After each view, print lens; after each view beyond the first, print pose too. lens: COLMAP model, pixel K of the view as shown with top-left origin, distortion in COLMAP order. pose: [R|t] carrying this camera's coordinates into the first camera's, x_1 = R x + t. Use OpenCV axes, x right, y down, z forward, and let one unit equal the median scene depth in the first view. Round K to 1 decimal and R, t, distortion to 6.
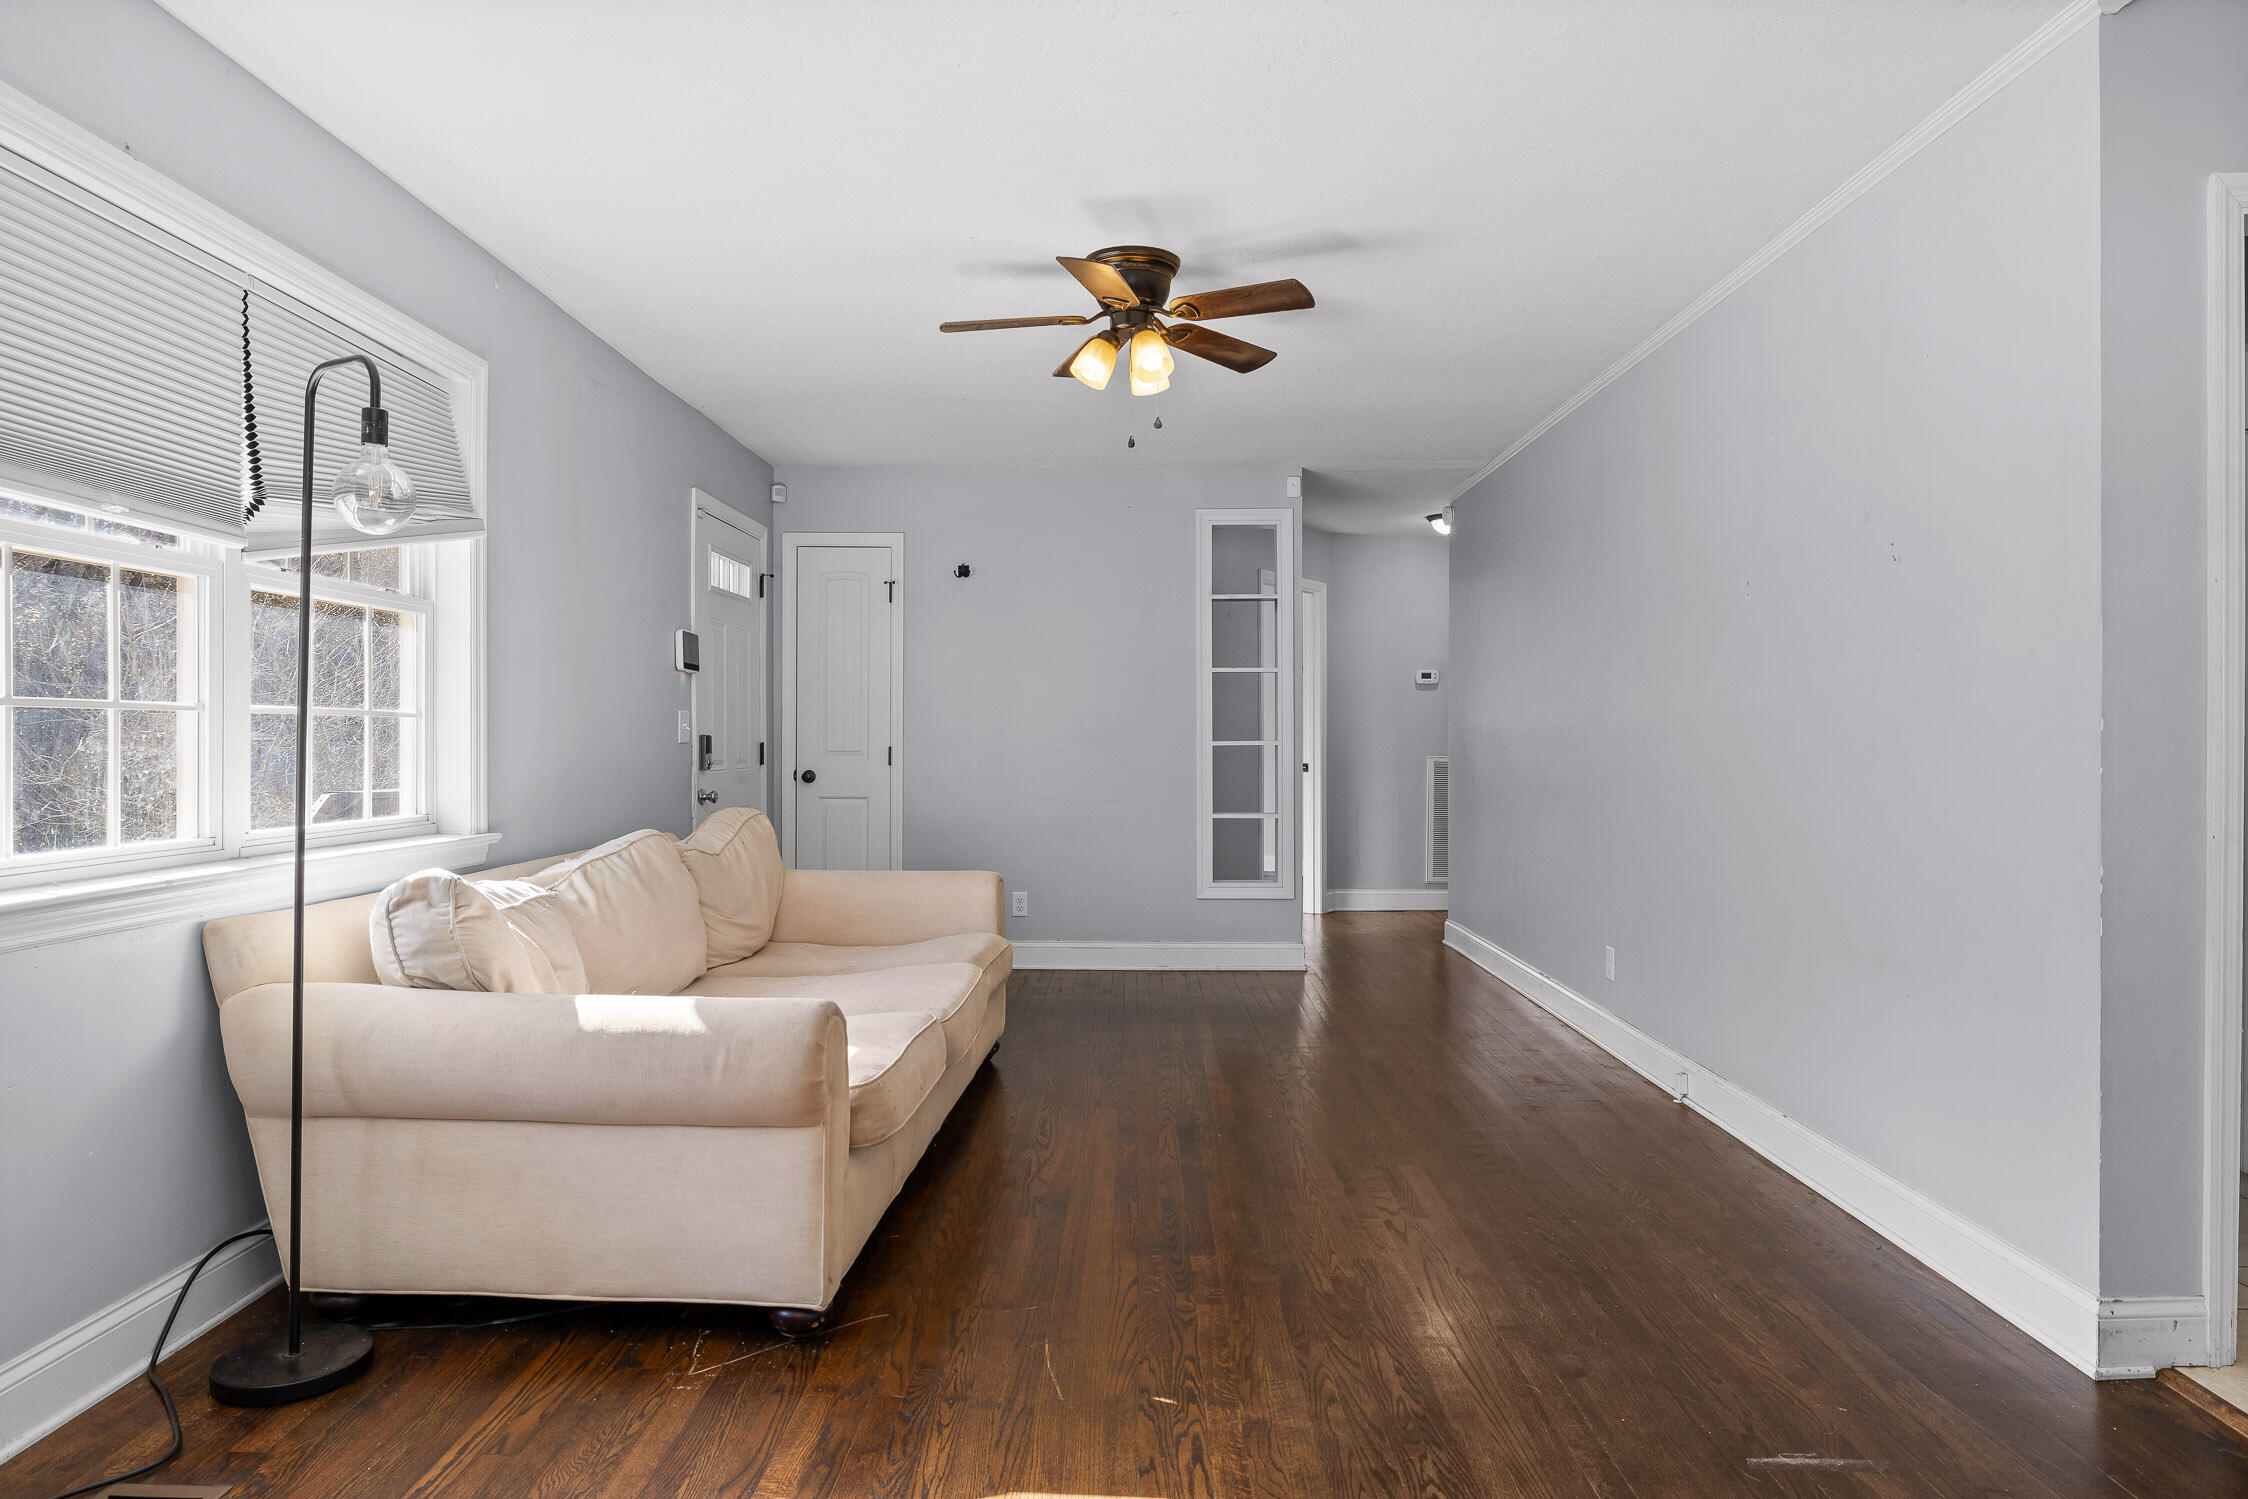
lens RADIAL K [[1357.8, 0, 1125.3], [0, 1357.8, 736.2], [0, 0, 1]] dist [-0.000215, -0.000405]
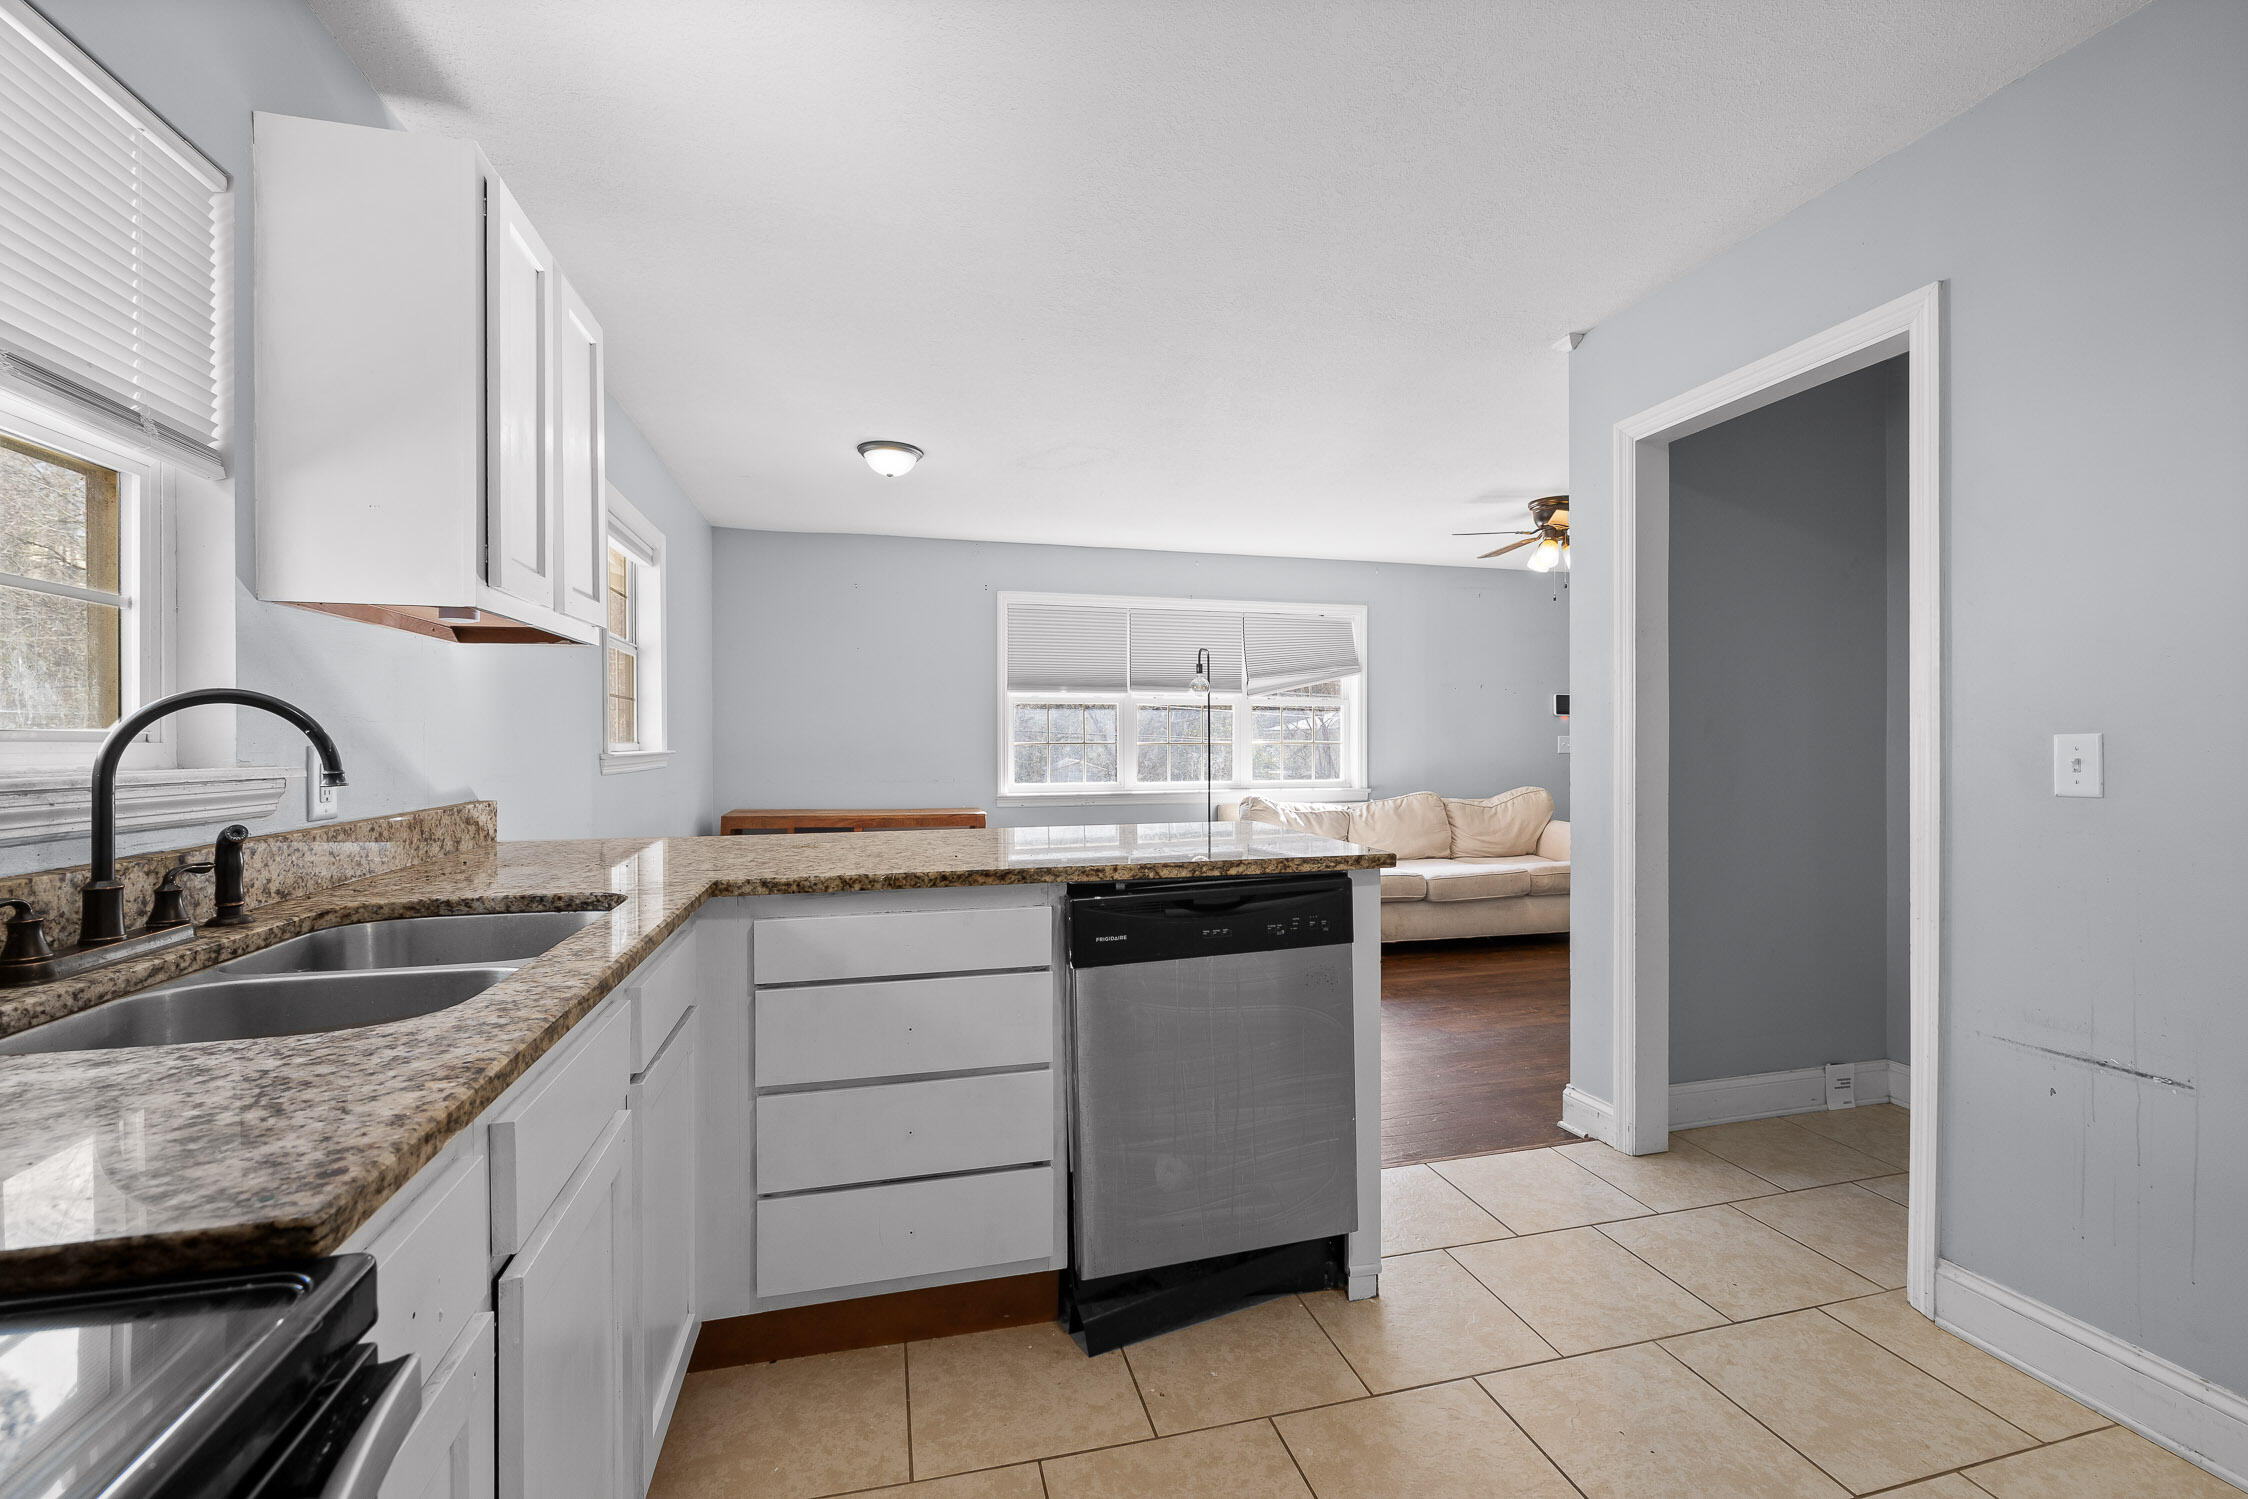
lens RADIAL K [[952.8, 0, 1124.2], [0, 952.8, 744.0], [0, 0, 1]] dist [0.000436, 0.000051]
pose [[0.261030, 0.002199, -0.965328, 1.179810], [0.003913, 0.999987, 0.003336, -0.021835], [0.965323, -0.004648, 0.261018, 0.084453]]
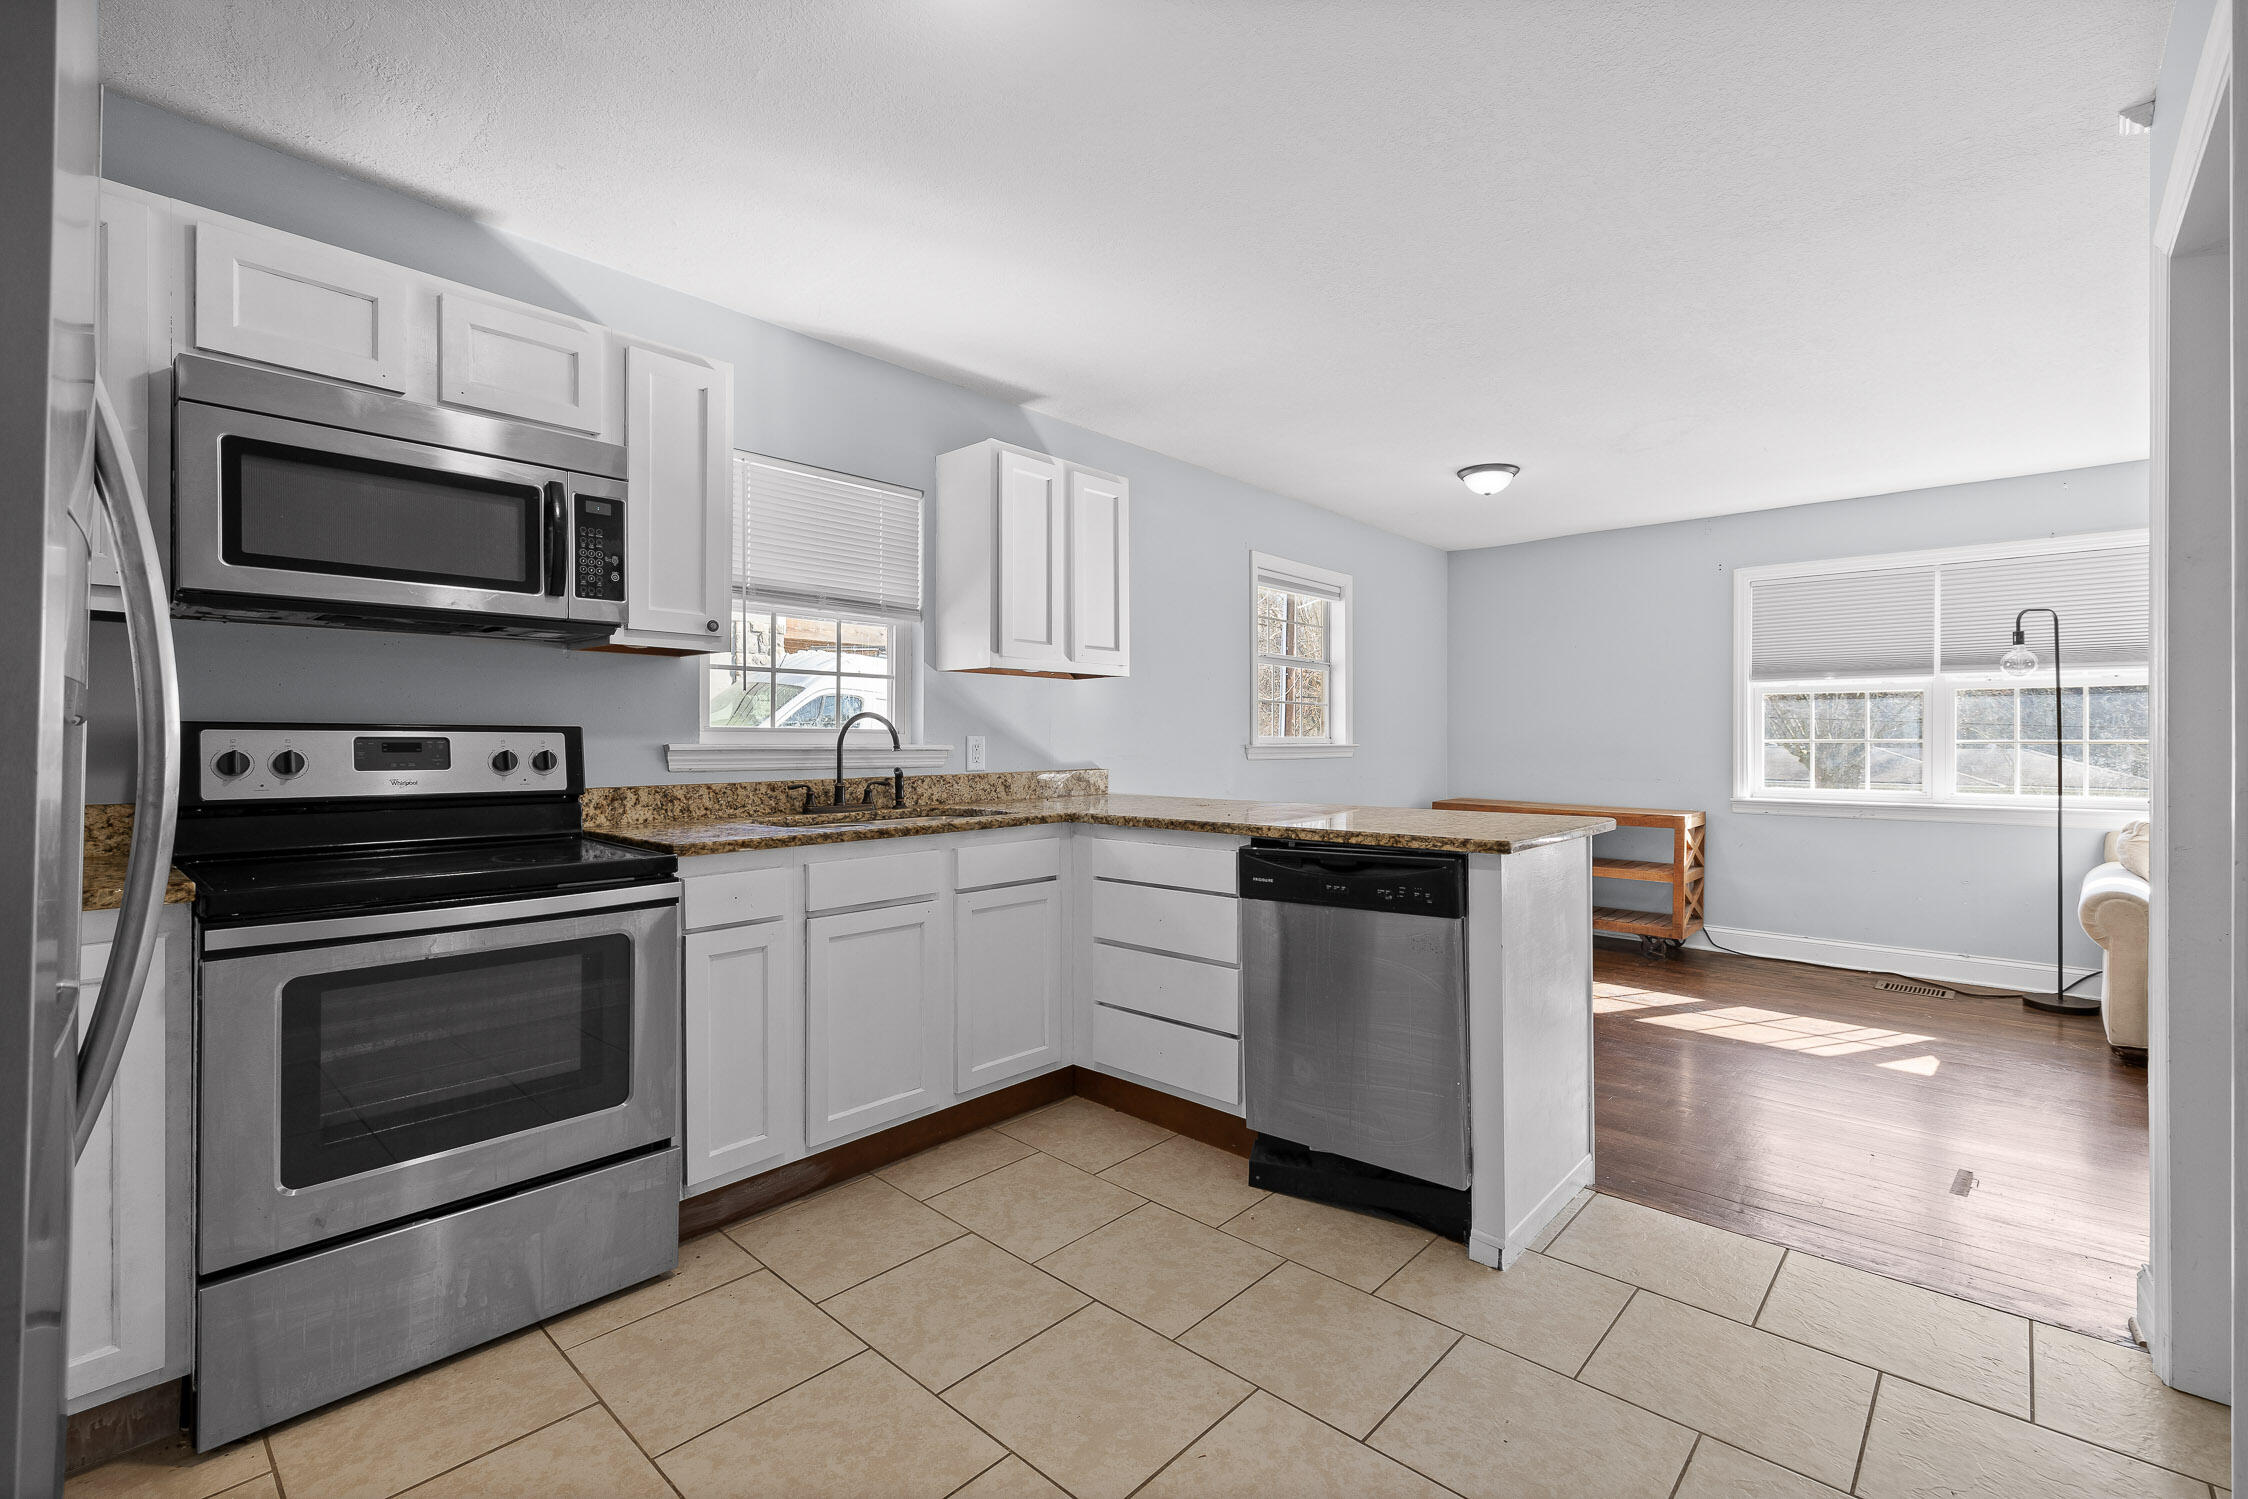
lens RADIAL K [[973.3, 0, 1124.0], [0, 973.3, 749.5], [0, 0, 1]] dist [-0.000003, 0.000197]
pose [[-0.665296, 0.004589, -0.746566, 1.272085], [-0.000943, 0.999975, 0.006987, -0.014012], [0.746579, 0.005353, -0.665275, 0.606683]]
